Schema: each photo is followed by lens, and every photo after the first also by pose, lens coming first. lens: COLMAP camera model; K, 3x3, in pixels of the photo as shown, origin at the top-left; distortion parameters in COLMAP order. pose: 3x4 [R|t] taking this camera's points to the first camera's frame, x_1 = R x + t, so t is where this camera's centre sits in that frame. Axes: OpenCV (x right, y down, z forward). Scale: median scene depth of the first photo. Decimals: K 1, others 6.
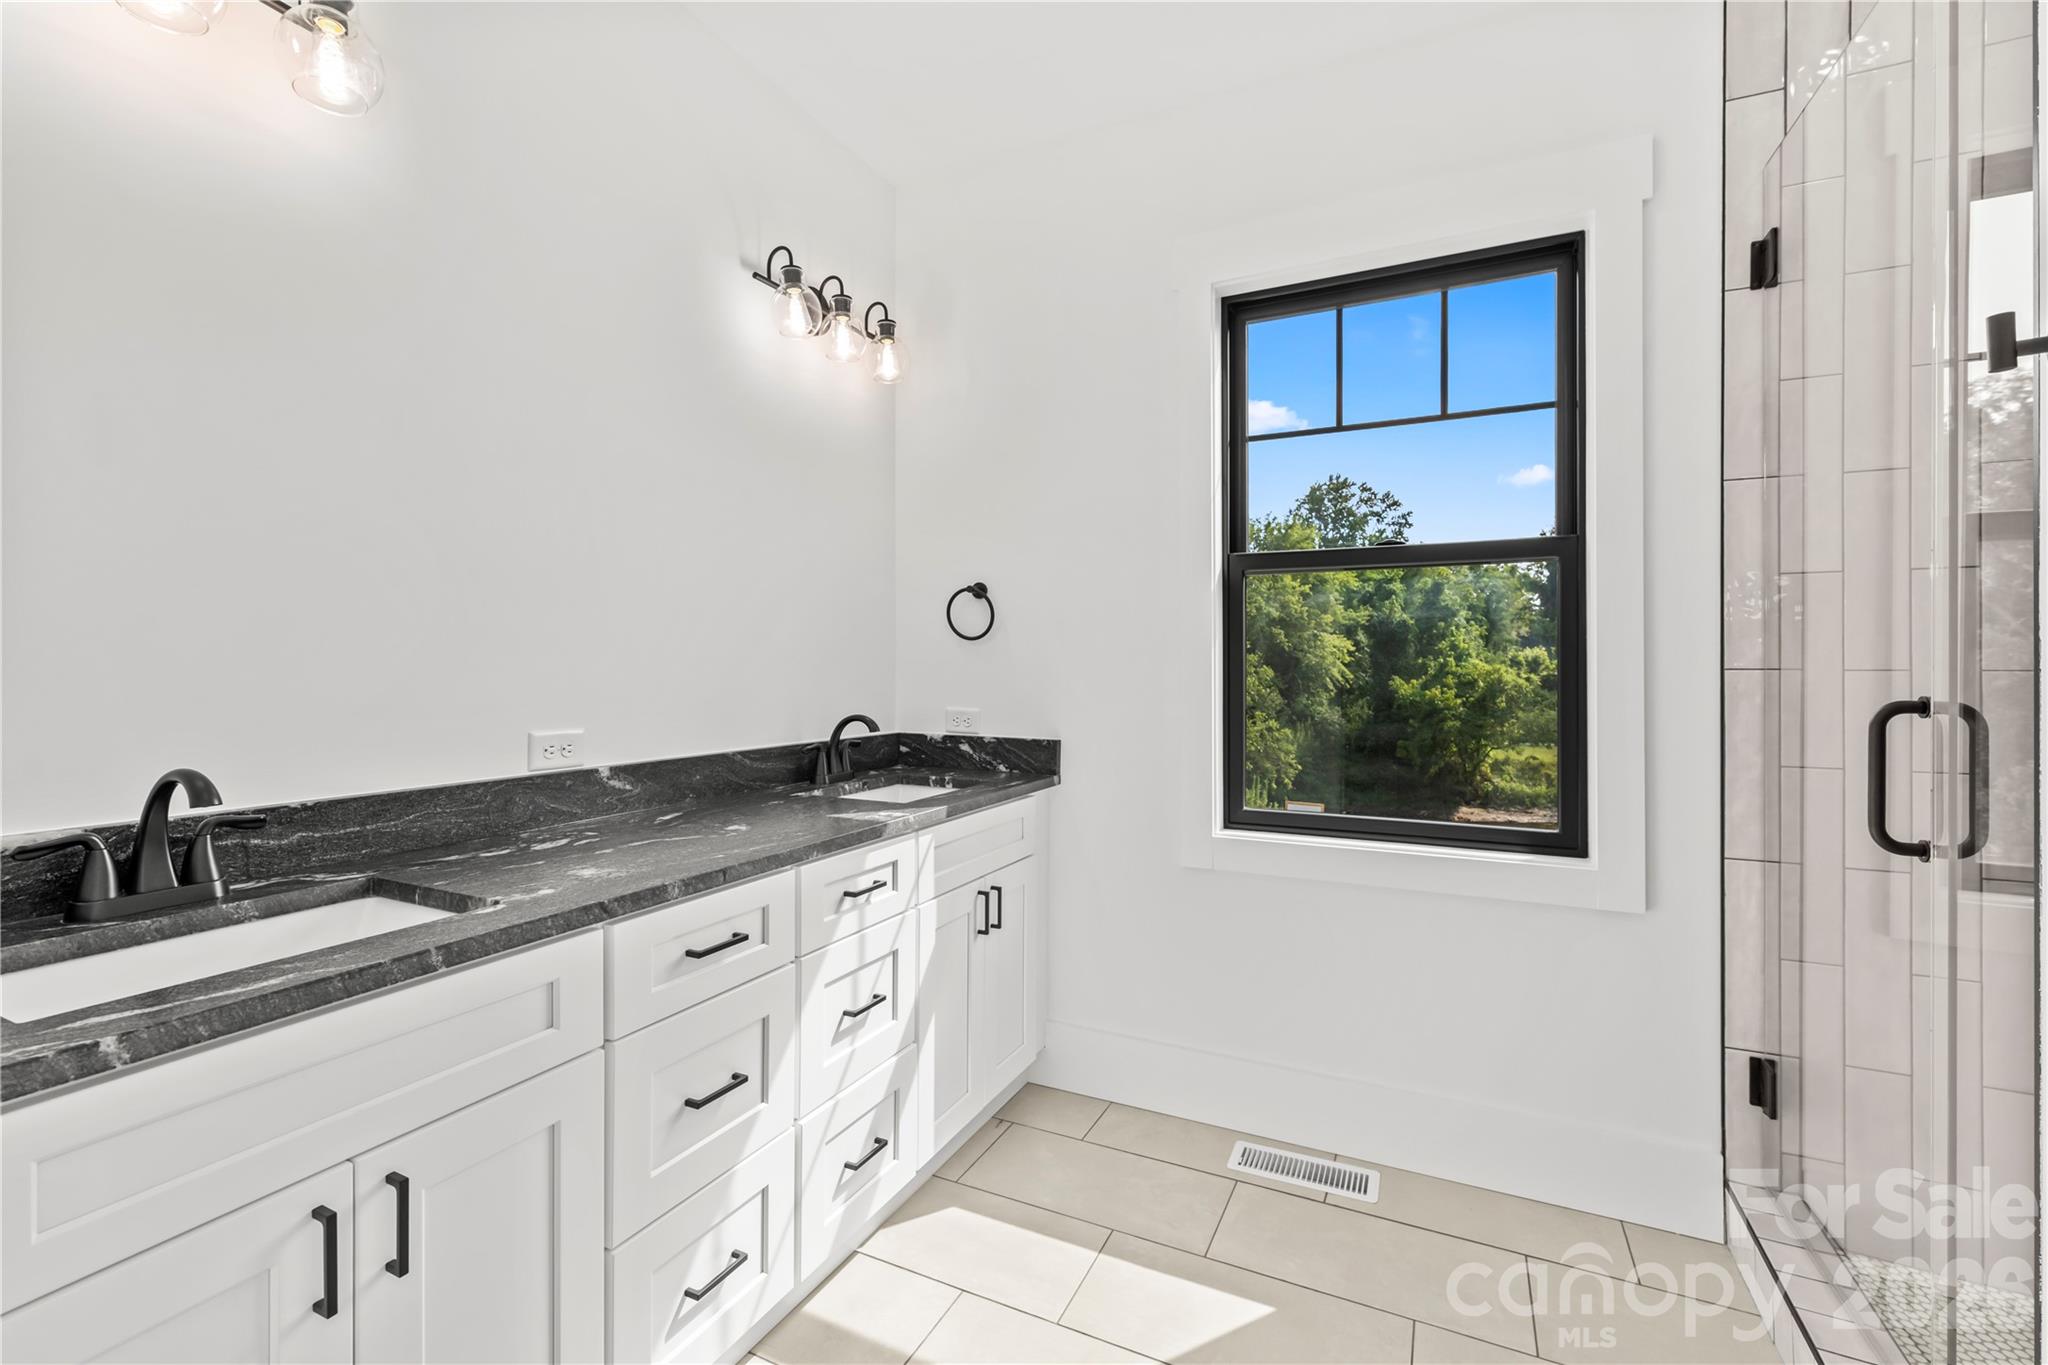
lens RADIAL K [[879.4, 0, 1025.1], [0, 879.4, 674.8], [0, 0, 1]] dist [0.000319, 0.000286]
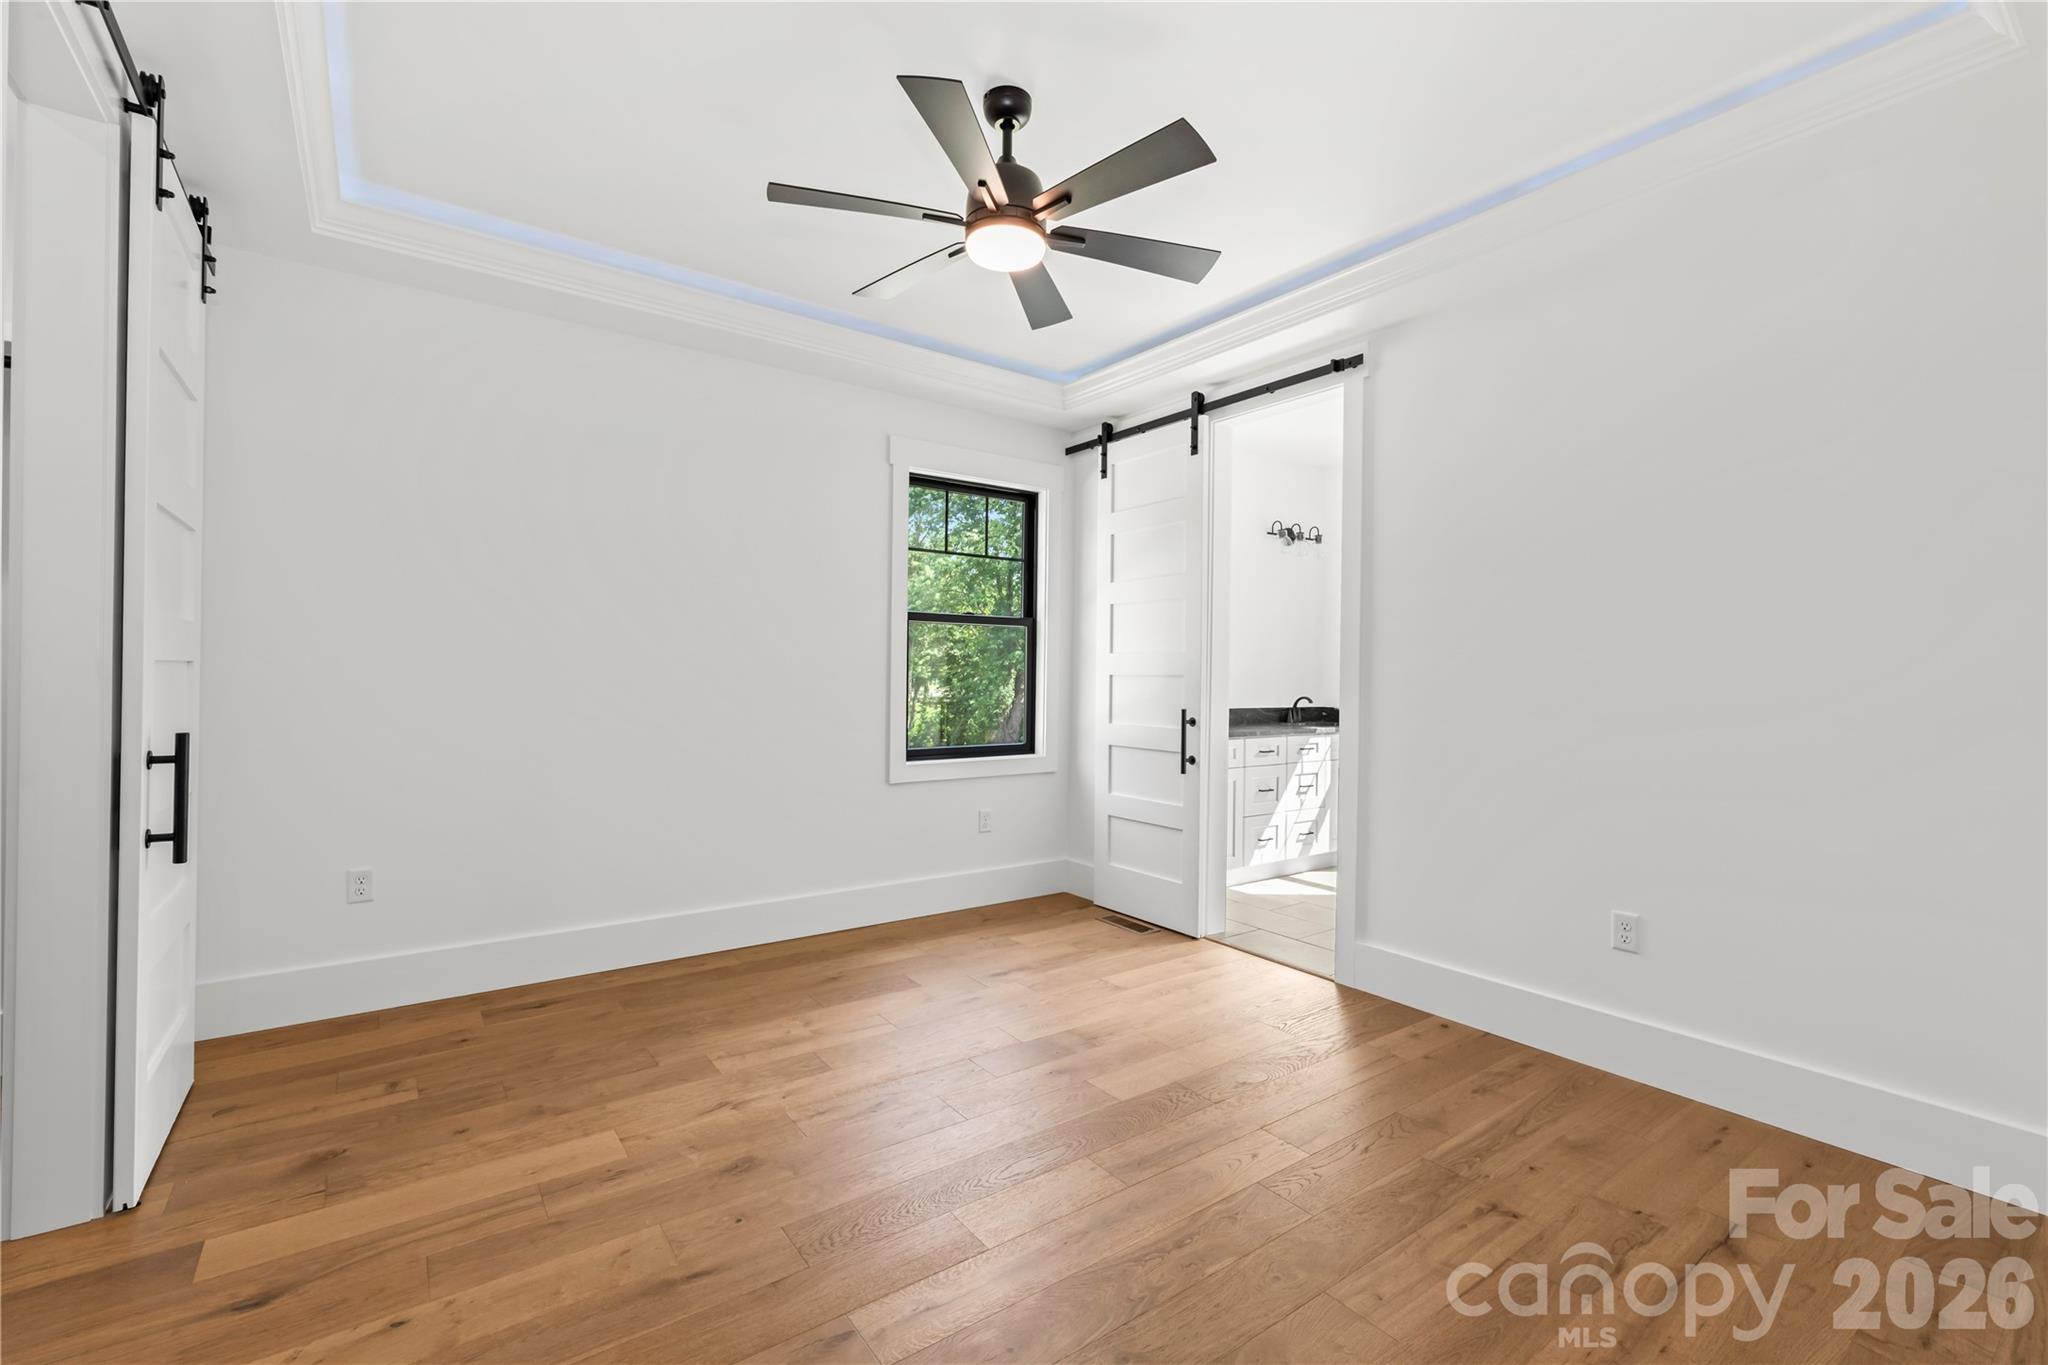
lens RADIAL K [[879.4, 0, 1025.1], [0, 879.4, 674.8], [0, 0, 1]] dist [0.000319, 0.000286]
pose [[0.882631, 0.008599, -0.469989, 0.372939], [-0.009567, 0.999954, 0.000328, -0.013267], [0.469970, 0.004207, 0.882672, -2.079370]]
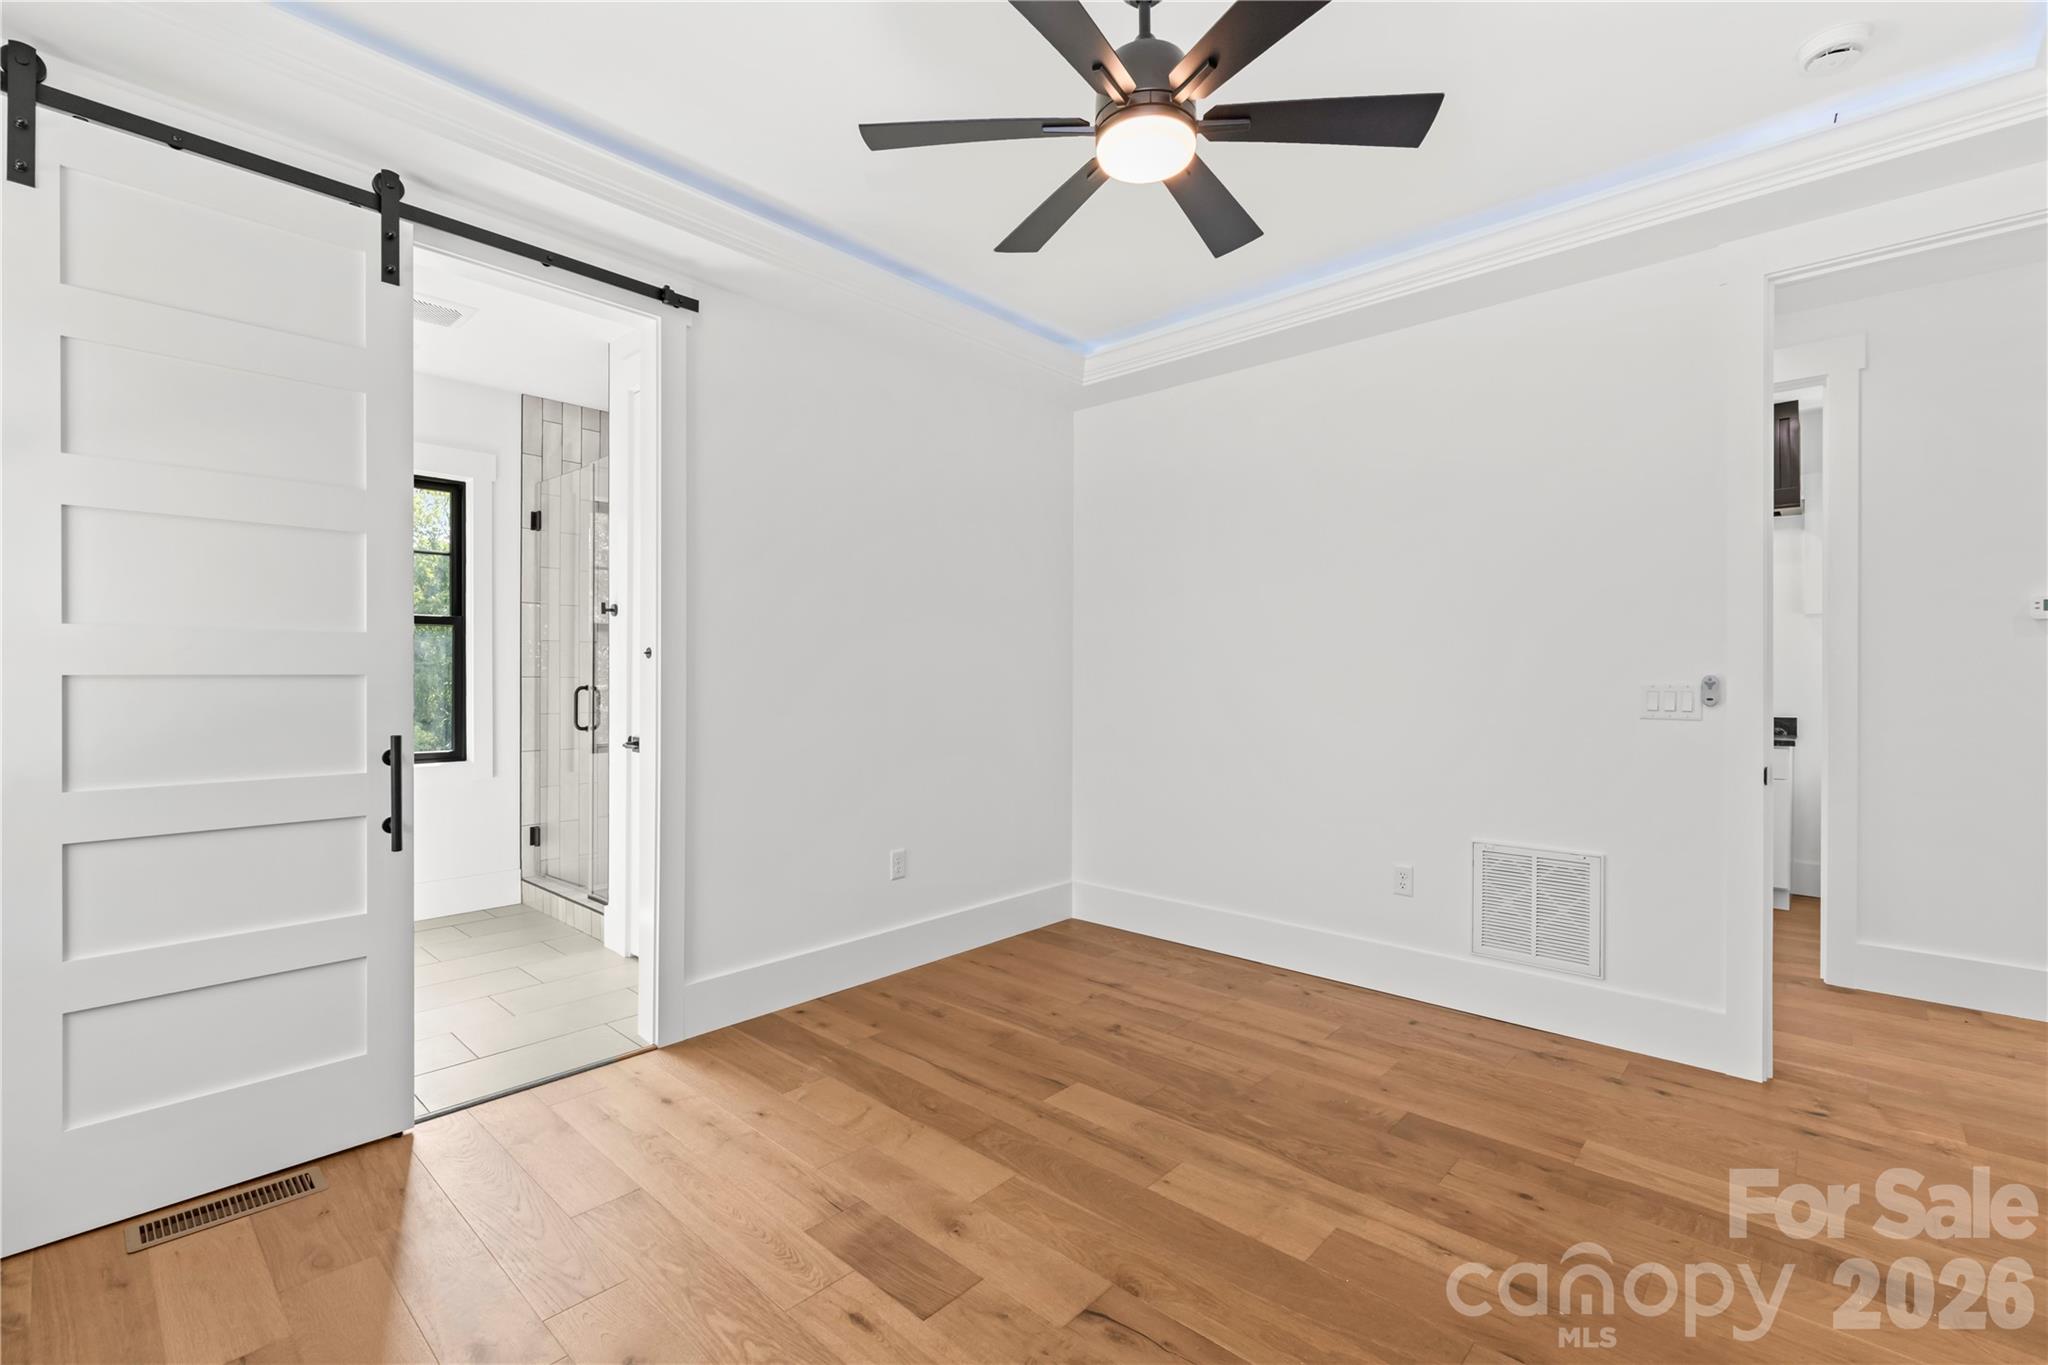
lens RADIAL K [[879.4, 0, 1025.1], [0, 879.4, 674.8], [0, 0, 1]] dist [0.000319, 0.000286]
pose [[0.292927, -0.000101, 0.956135, -1.229465], [-0.001002, 0.999999, 0.000413, -0.015810], [-0.956134, -0.001079, 0.292926, -1.153736]]
